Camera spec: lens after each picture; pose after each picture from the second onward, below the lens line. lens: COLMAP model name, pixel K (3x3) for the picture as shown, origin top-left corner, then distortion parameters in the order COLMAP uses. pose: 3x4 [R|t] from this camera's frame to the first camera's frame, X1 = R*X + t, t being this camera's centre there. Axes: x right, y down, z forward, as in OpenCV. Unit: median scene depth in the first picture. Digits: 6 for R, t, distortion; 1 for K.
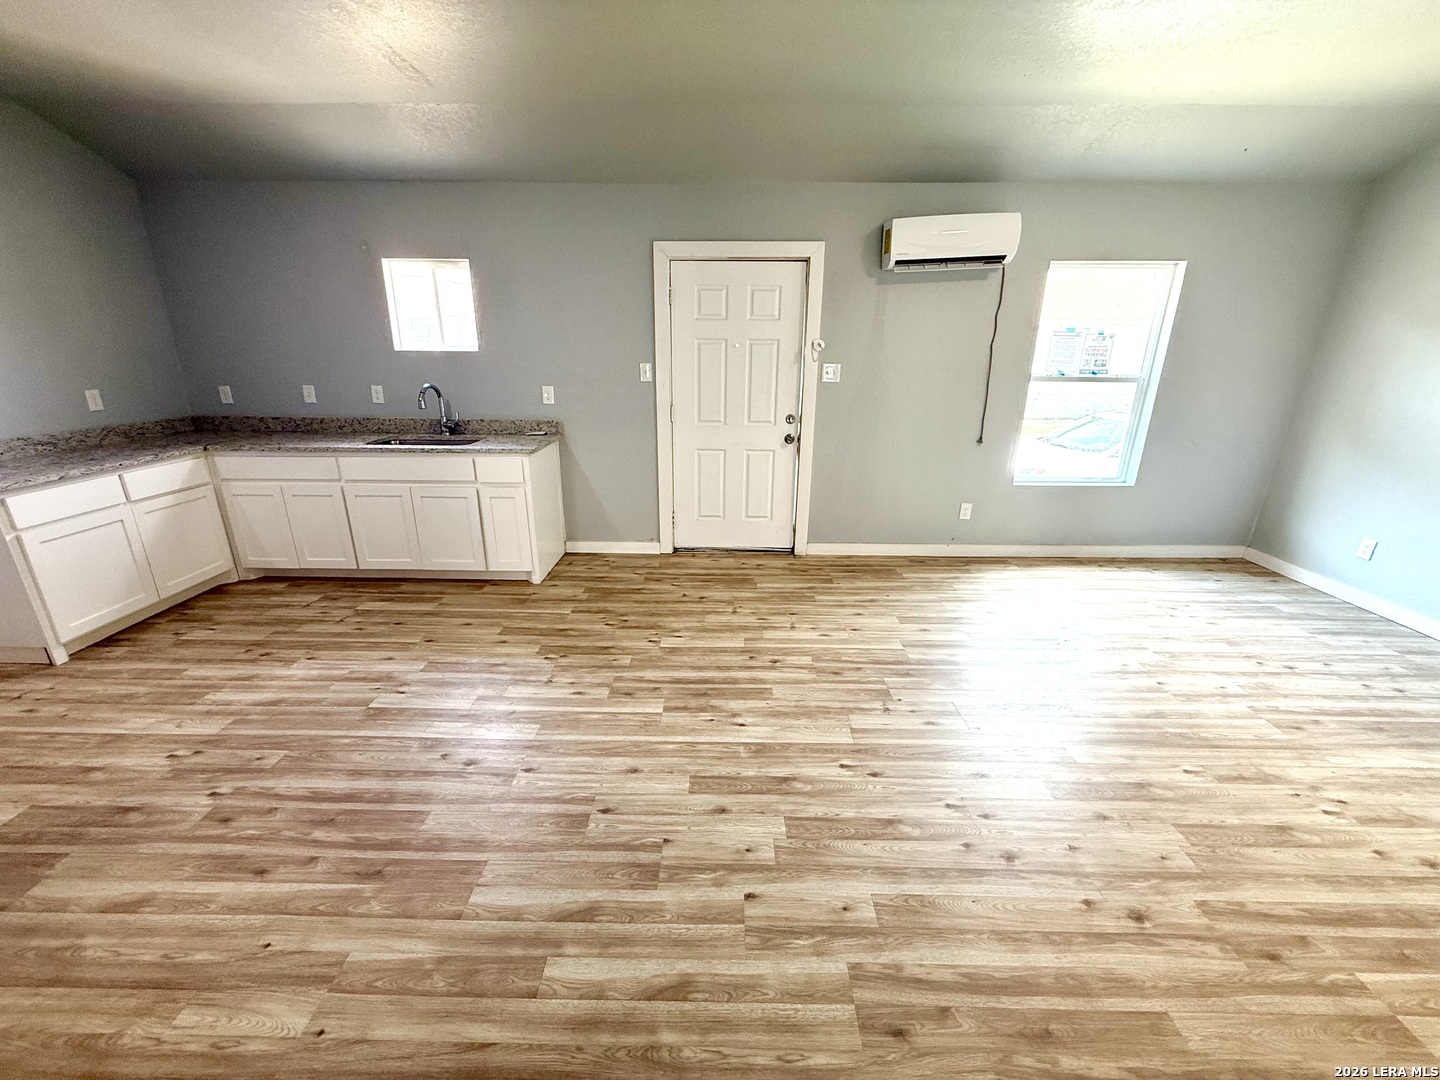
lens RADIAL K [[574.1, 0, 717.8], [0, 574.1, 538.6], [0, 0, 1]] dist [0.000085, 0.000287]
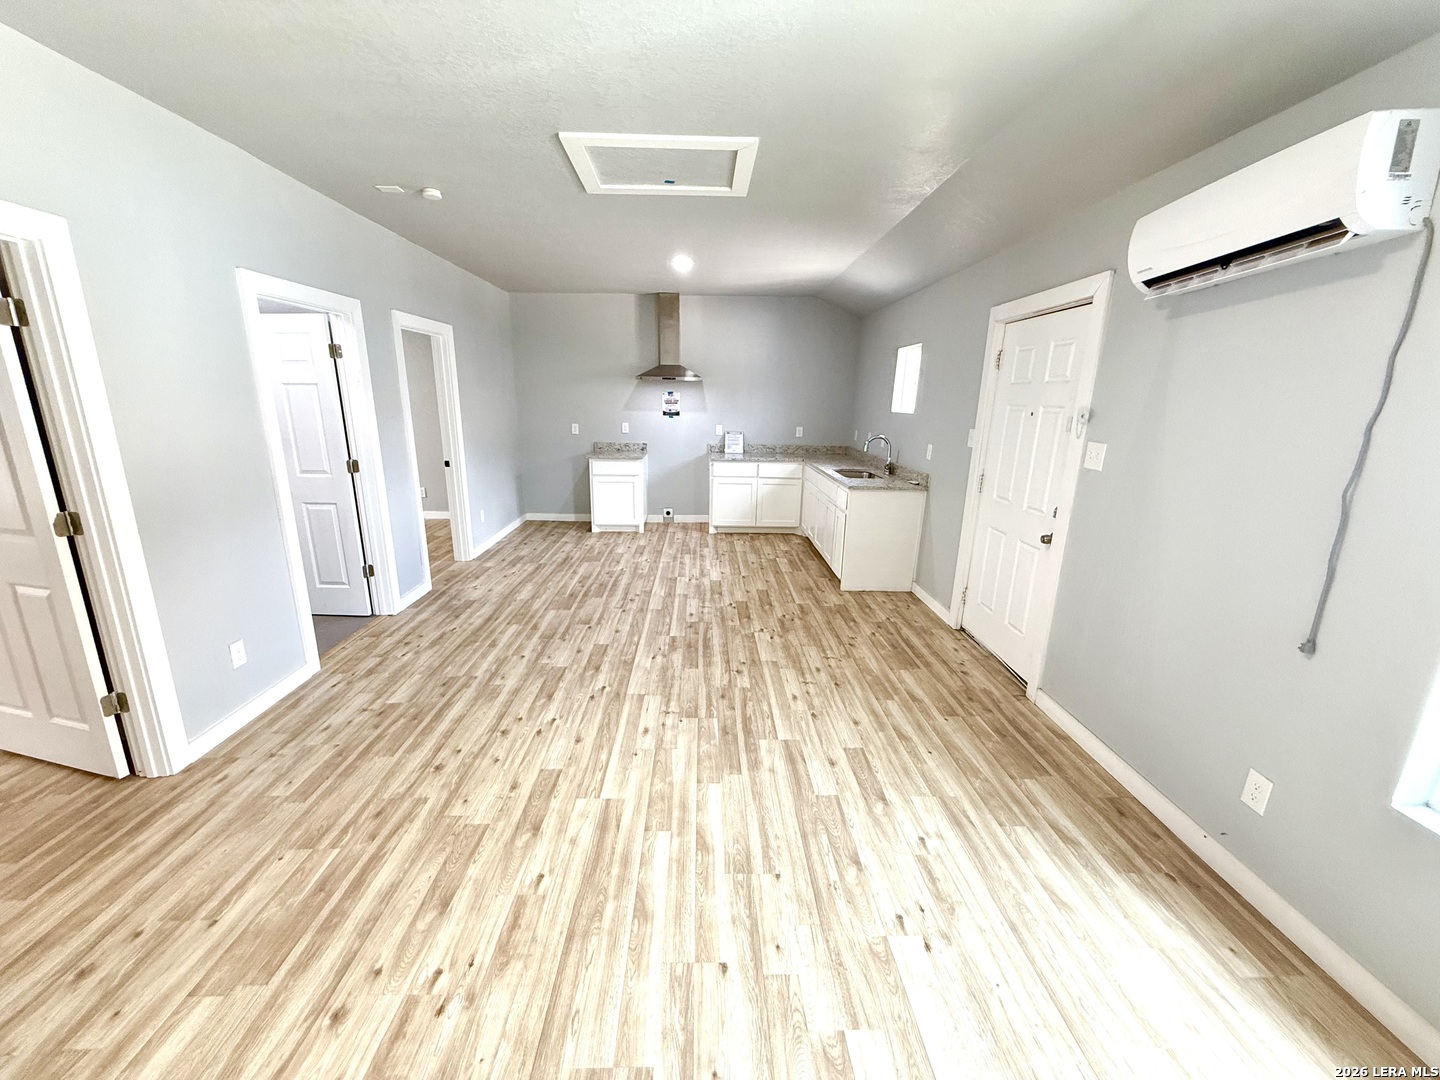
lens RADIAL K [[574.1, 0, 717.9], [0, 574.1, 540.5], [0, 0, 1]] dist [0.000085, 0.000287]
pose [[0.042806, 0.236657, -0.970650, 1.145040], [-0.334485, 0.918869, 0.209282, -0.256459], [0.941428, 0.315710, 0.118491, 0.721094]]
